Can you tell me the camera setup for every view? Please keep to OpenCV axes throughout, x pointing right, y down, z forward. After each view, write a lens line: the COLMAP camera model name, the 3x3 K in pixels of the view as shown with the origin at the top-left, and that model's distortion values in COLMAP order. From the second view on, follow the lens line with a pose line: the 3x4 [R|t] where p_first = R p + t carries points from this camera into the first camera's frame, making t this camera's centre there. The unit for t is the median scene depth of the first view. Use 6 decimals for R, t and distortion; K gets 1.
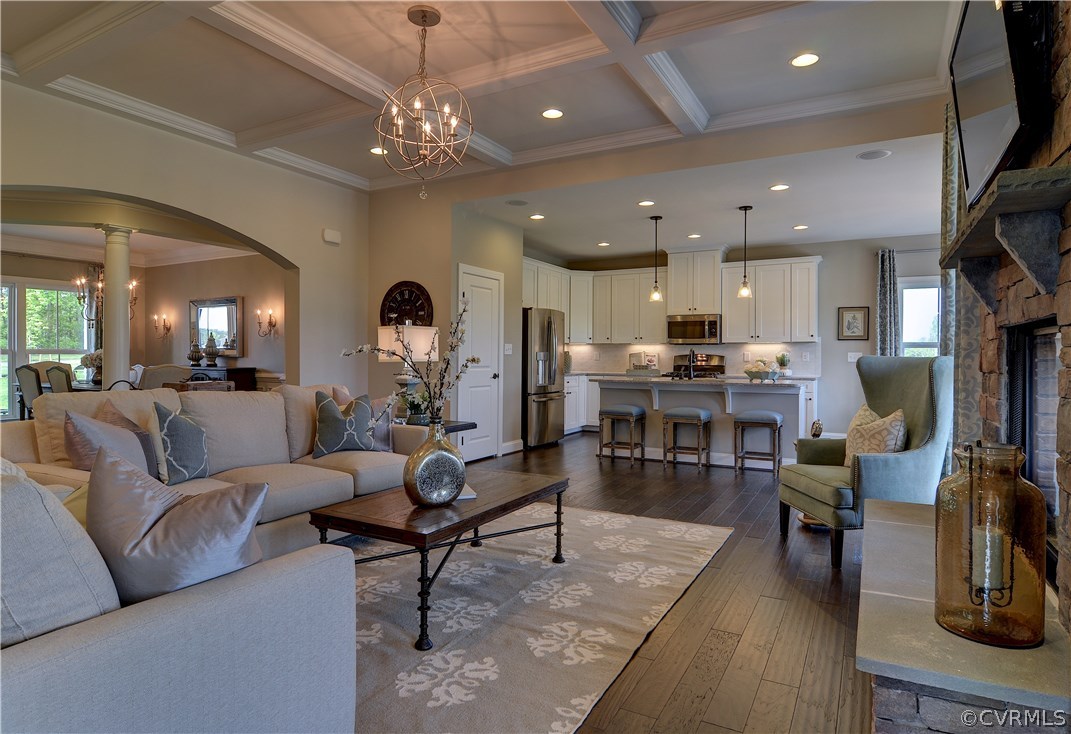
lens RADIAL K [[609.7, 0, 535.5], [0, 609.7, 367.0], [0, 0, 1]] dist [-0.028124, -0.001086]
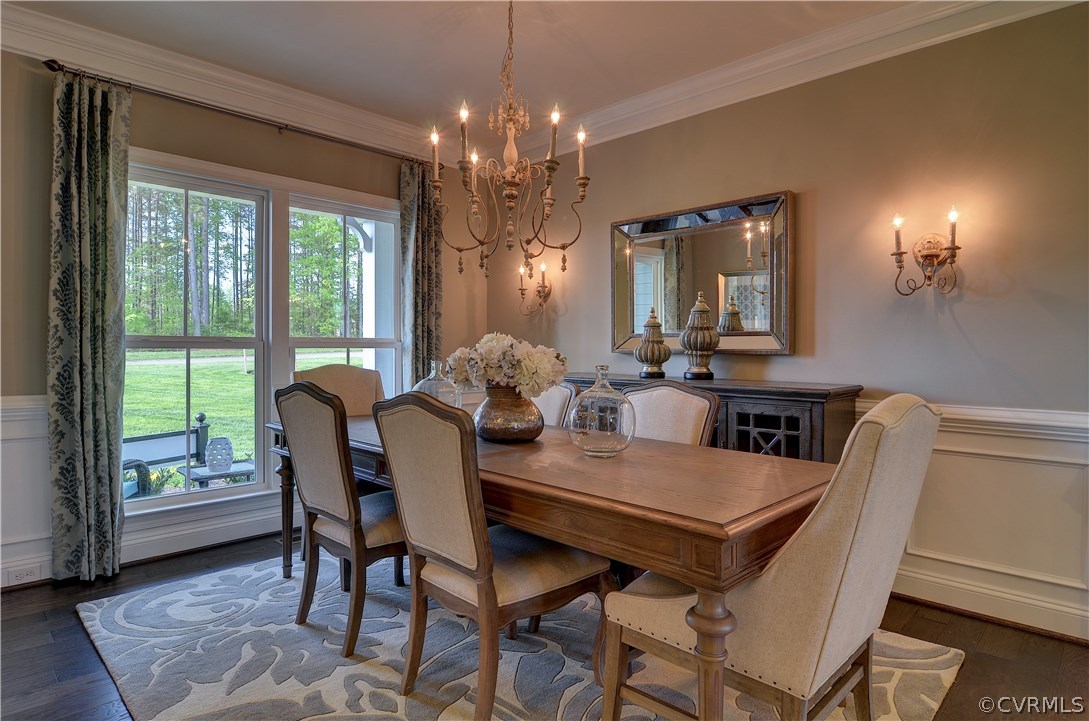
lens RADIAL K [[606.9, 0, 544.5], [0, 606.9, 360.5], [0, 0, 1]] dist [0.000037, 0.000000]
pose [[0.961621, 0.000587, -0.274381, -0.526731], [0.000005, 0.999998, 0.002158, -0.013847], [0.274382, -0.002077, 0.961619, 0.593093]]
